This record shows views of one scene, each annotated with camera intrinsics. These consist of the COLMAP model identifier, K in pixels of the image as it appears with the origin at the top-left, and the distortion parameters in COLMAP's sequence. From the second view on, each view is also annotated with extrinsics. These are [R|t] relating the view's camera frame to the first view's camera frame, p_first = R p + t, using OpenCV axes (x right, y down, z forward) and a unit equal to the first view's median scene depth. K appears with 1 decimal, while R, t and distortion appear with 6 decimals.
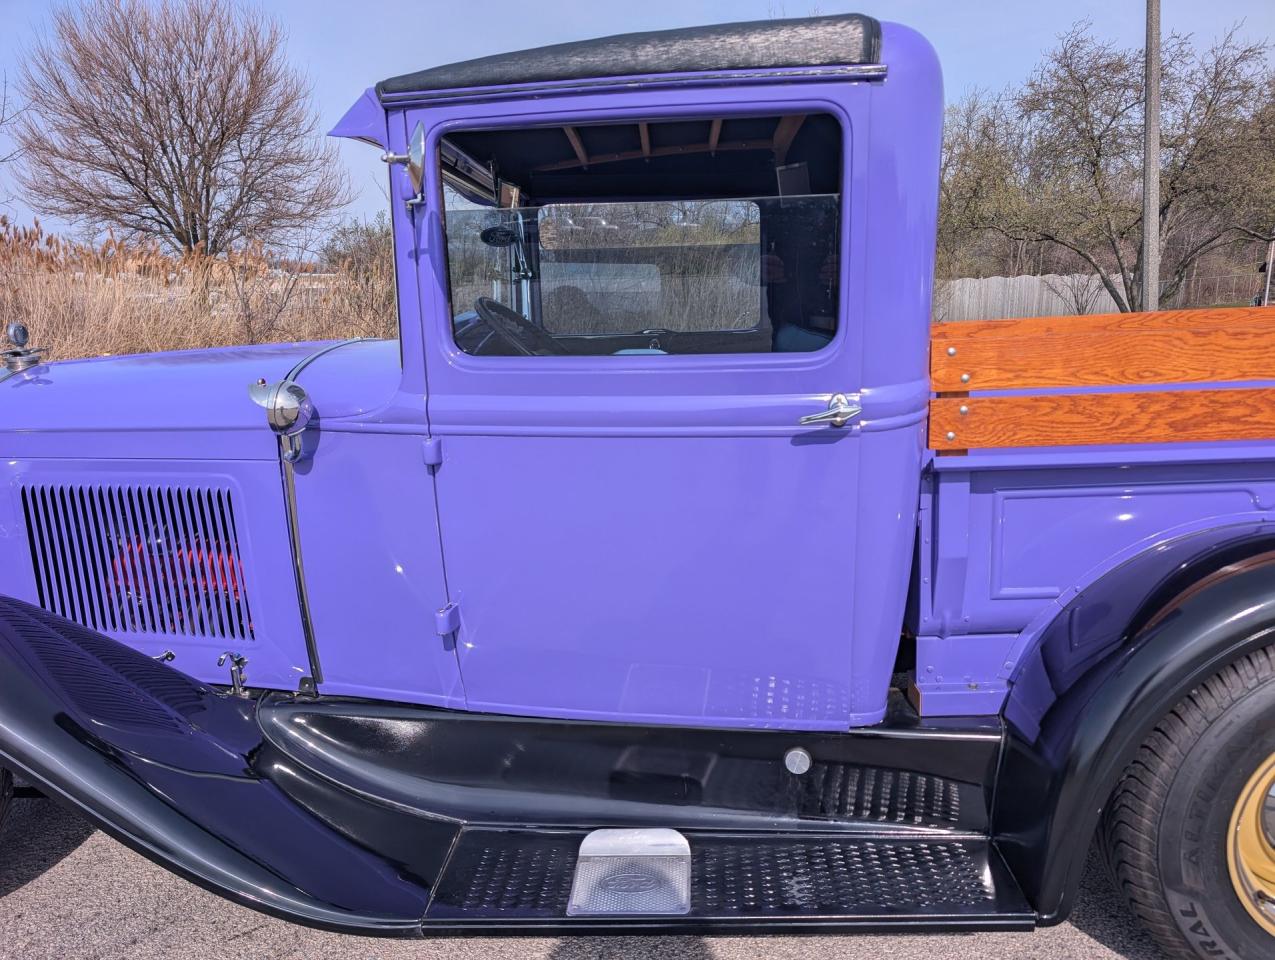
lens RADIAL K [[919.2, 0, 634.8], [0, 919.2, 486.4], [0, 0, 1]] dist [0.025350, -0.022726]
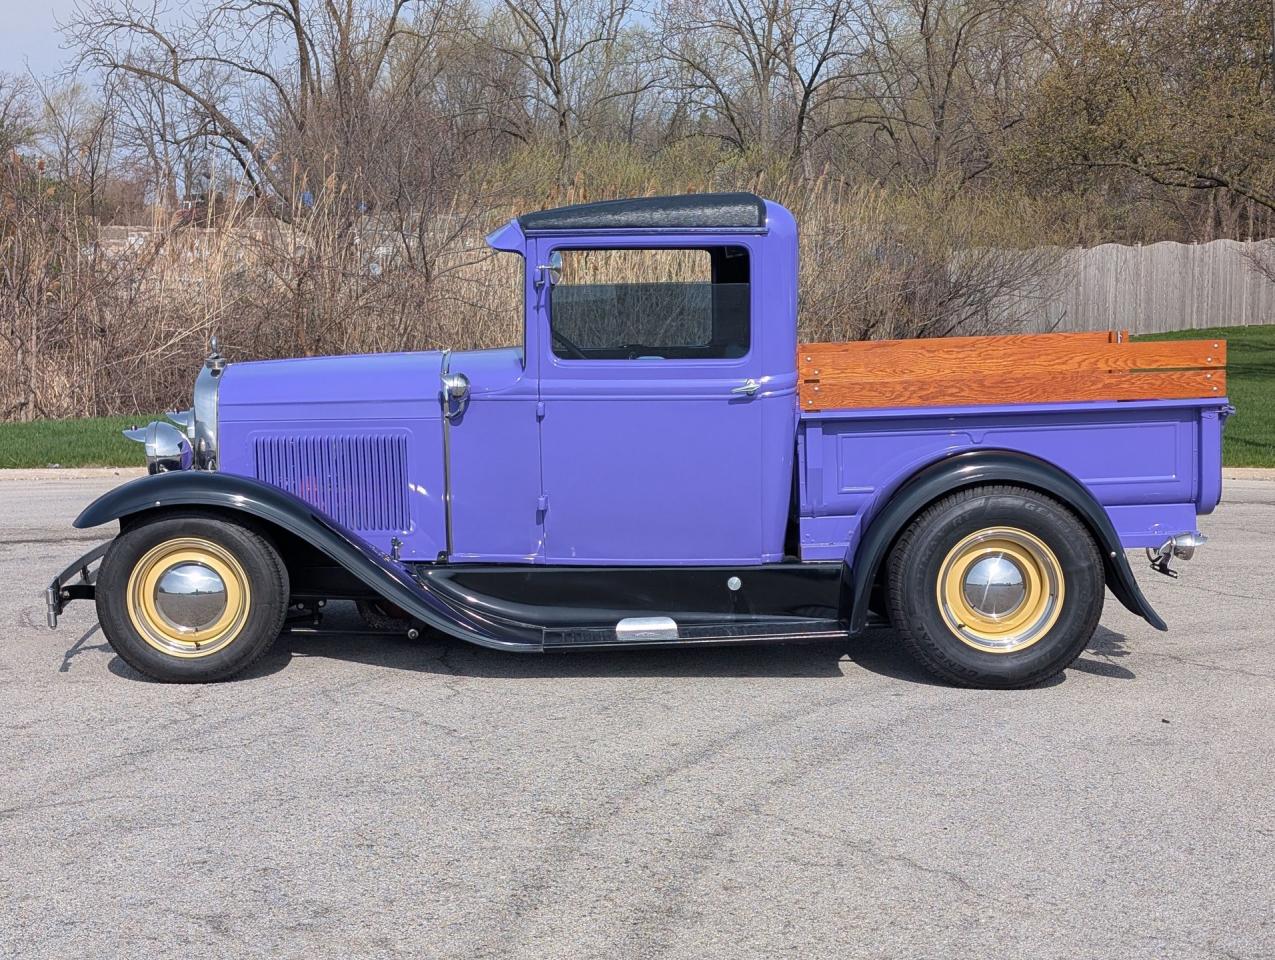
lens RADIAL K [[2046.3, 0, 637.5], [0, 2046.3, 480.0], [0, 0, 1]] dist [0.245915, -0.995377]
pose [[0.995230, 0.003461, 0.097494, -0.396761], [0.006216, 0.995091, -0.098773, 0.481524], [-0.097357, 0.098908, 0.990323, -2.917898]]
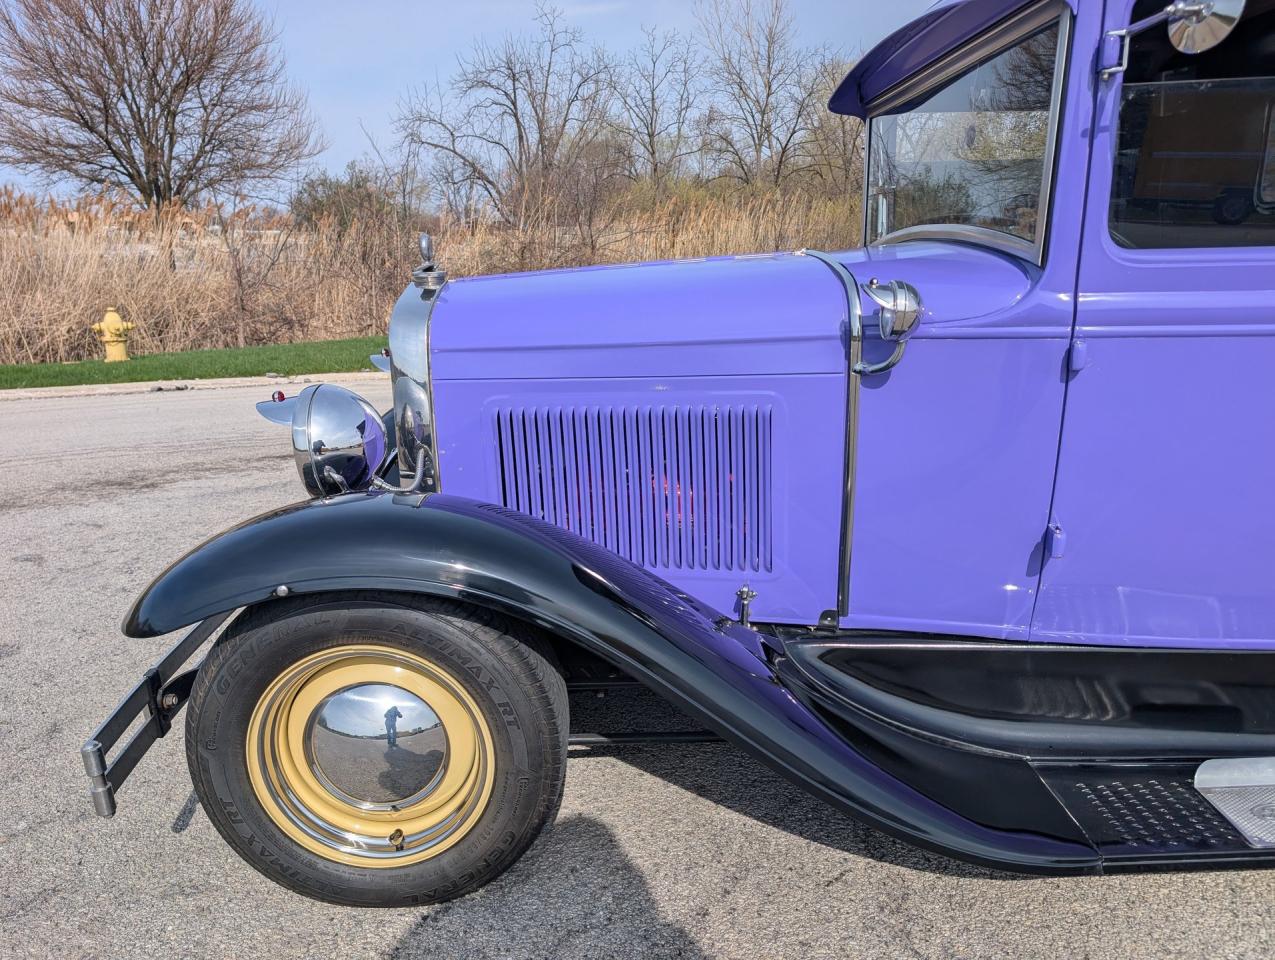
lens RADIAL K [[919.2, 0, 634.8], [0, 919.2, 486.4], [0, 0, 1]] dist [0.025350, -0.022726]
pose [[0.998361, -0.015204, 0.055182, -0.650090], [0.012804, 0.998967, 0.043594, 0.042144], [-0.055788, -0.042816, 0.997524, 0.095857]]
